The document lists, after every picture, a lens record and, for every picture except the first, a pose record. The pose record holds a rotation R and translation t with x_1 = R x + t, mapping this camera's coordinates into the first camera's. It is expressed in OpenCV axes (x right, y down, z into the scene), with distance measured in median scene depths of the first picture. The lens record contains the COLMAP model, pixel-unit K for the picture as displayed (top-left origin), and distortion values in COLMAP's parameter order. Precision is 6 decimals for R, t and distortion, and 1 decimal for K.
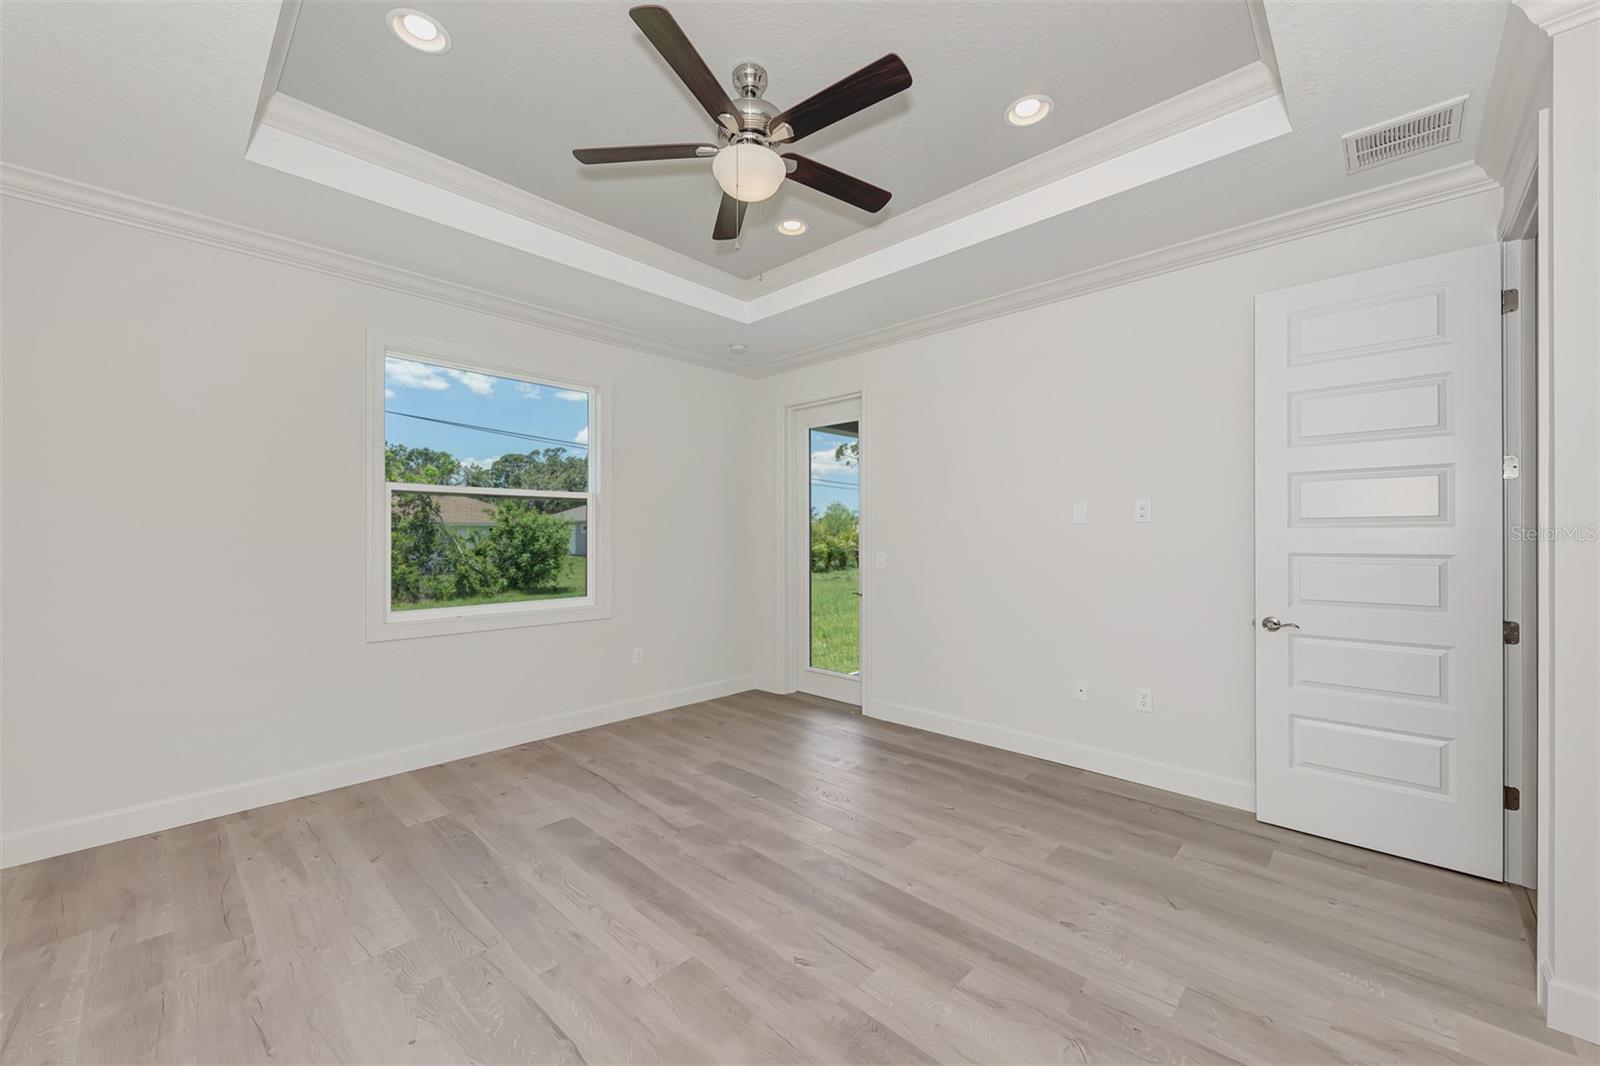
lens RADIAL K [[623.4, 0, 800.0], [0, 623.4, 533.0], [0, 0, 1]] dist [0.000845, -0.000077]
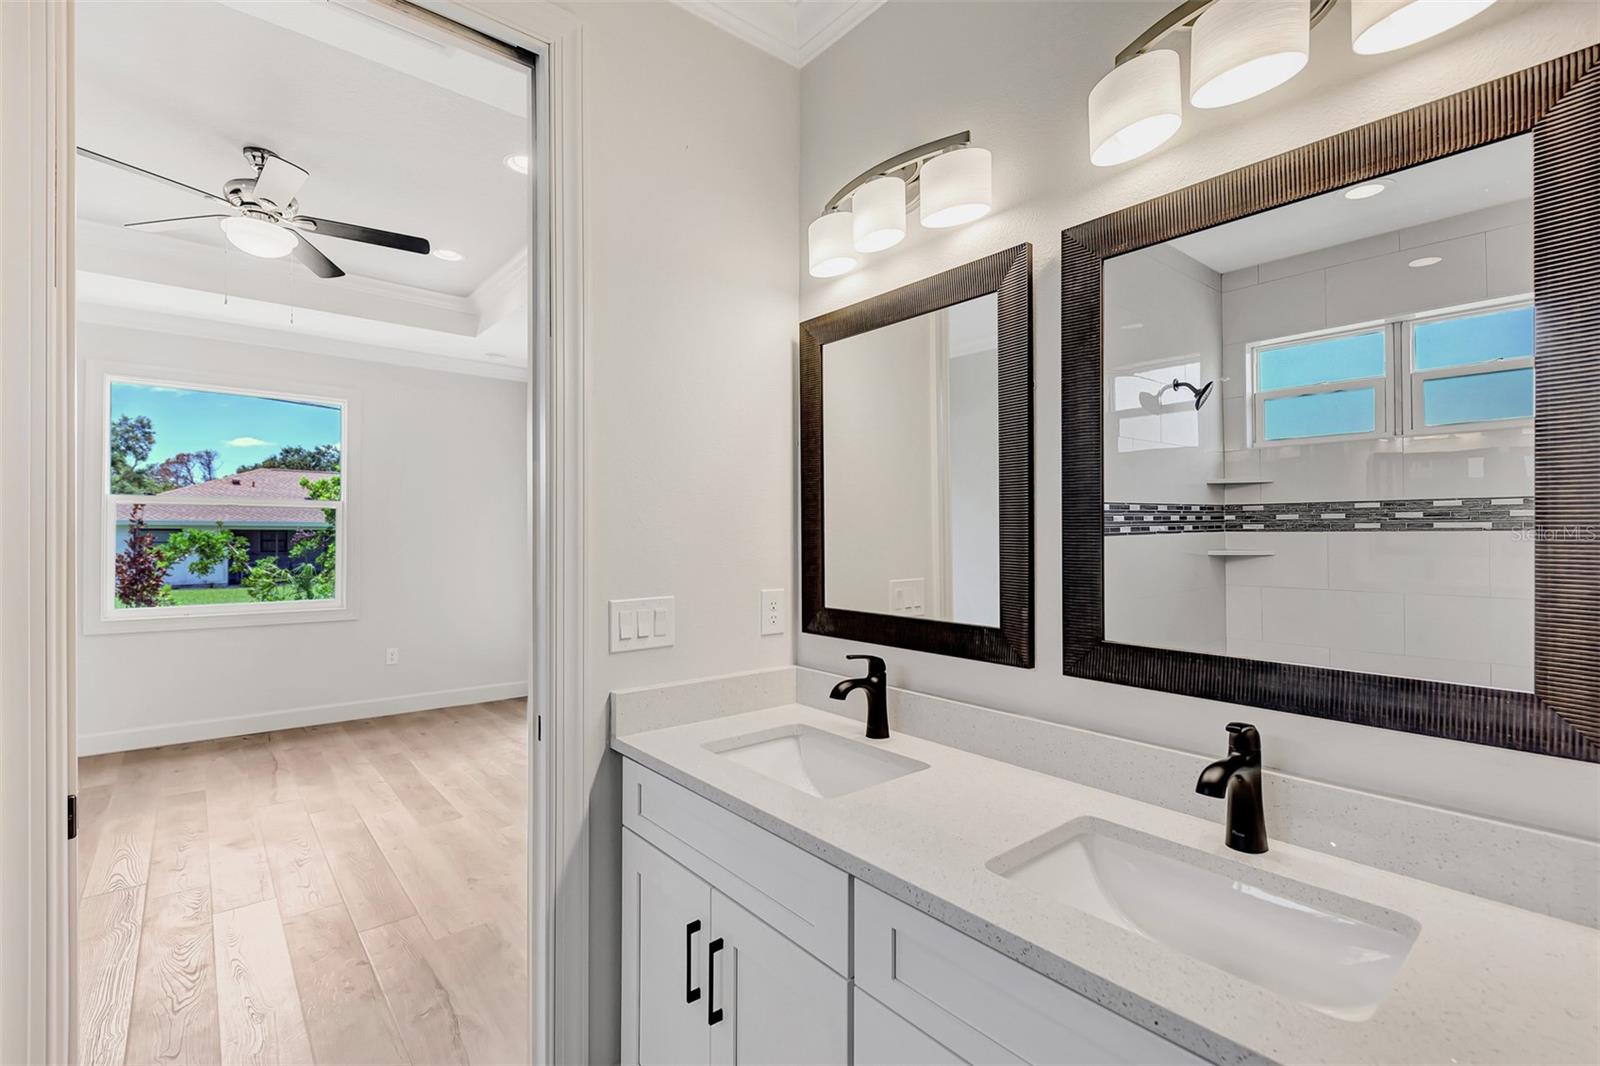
lens RADIAL K [[700.6, 0, 800.0], [0, 700.6, 533.0], [0, 0, 1]] dist [0.001652, -0.000205]
pose [[0.994946, -0.001038, -0.100403, 0.906436], [0.000203, 0.999965, -0.008327, 0.001889], [0.100408, 0.008265, 0.994912, -0.169564]]
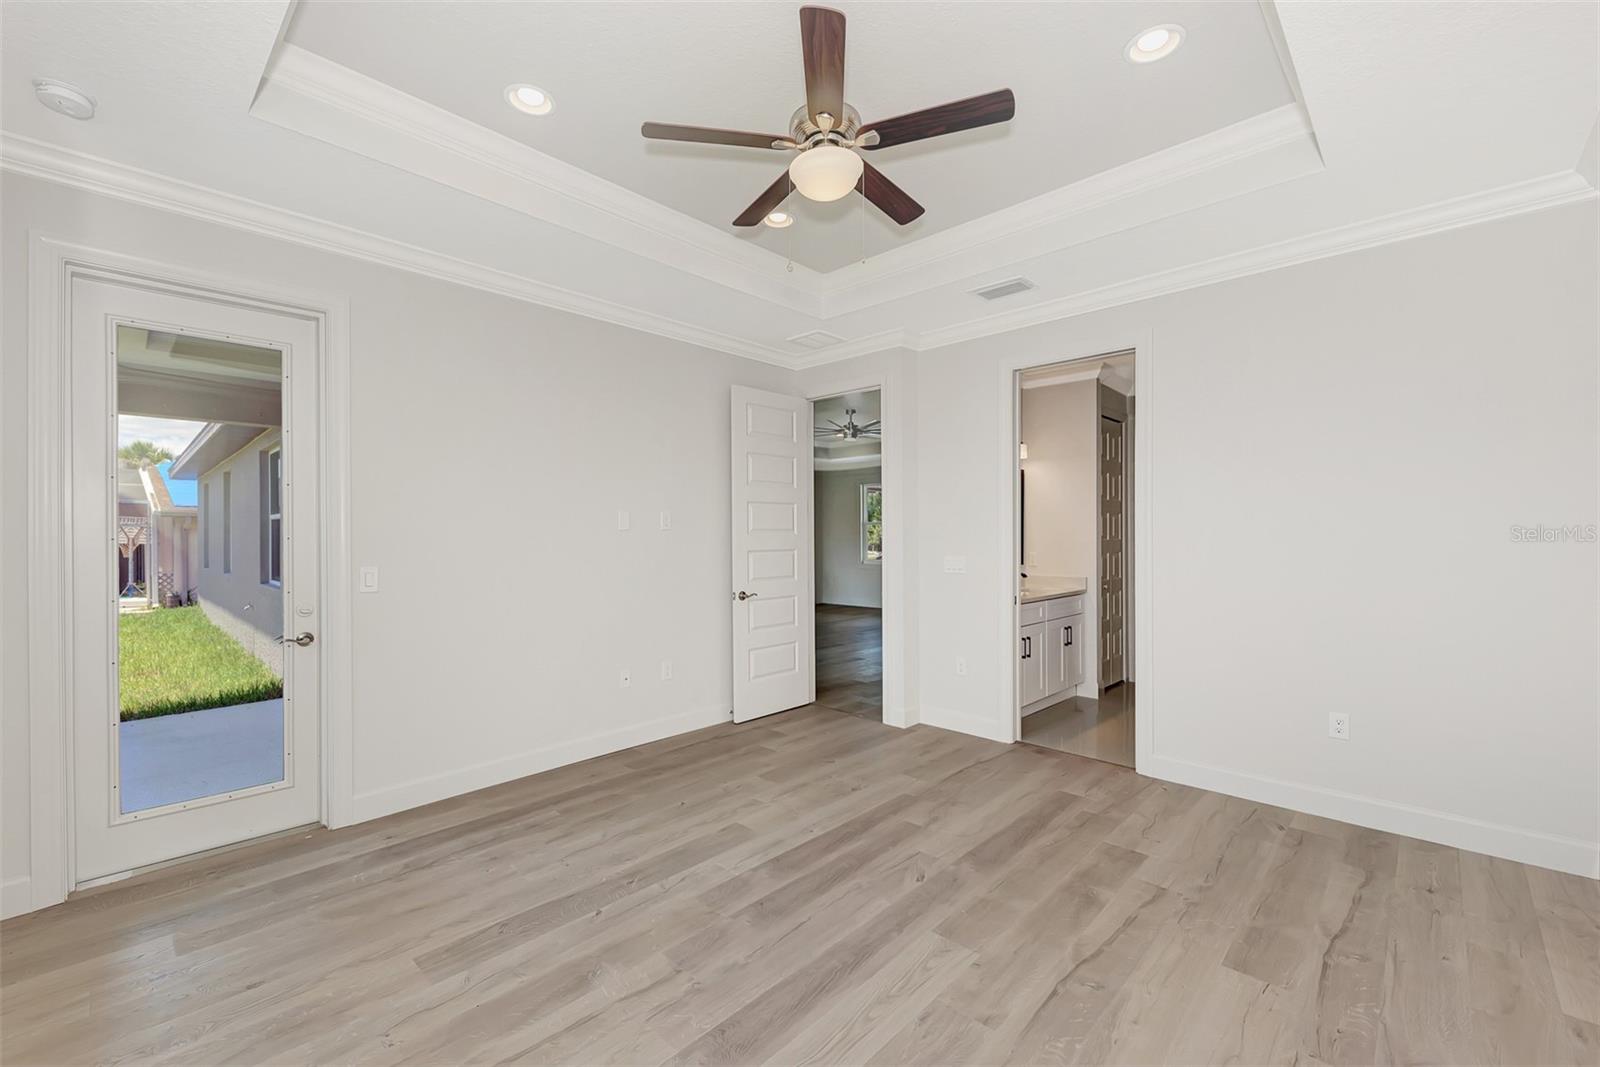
lens RADIAL K [[656.9, 0, 800.0], [0, 656.9, 533.5], [0, 0, 1]] dist [0.000488, -0.000127]
pose [[-0.003001, 0.003254, 0.999990, -0.958709], [0.003765, 0.999988, -0.003243, -0.006846], [-0.999988, 0.003755, -0.003013, 0.896150]]
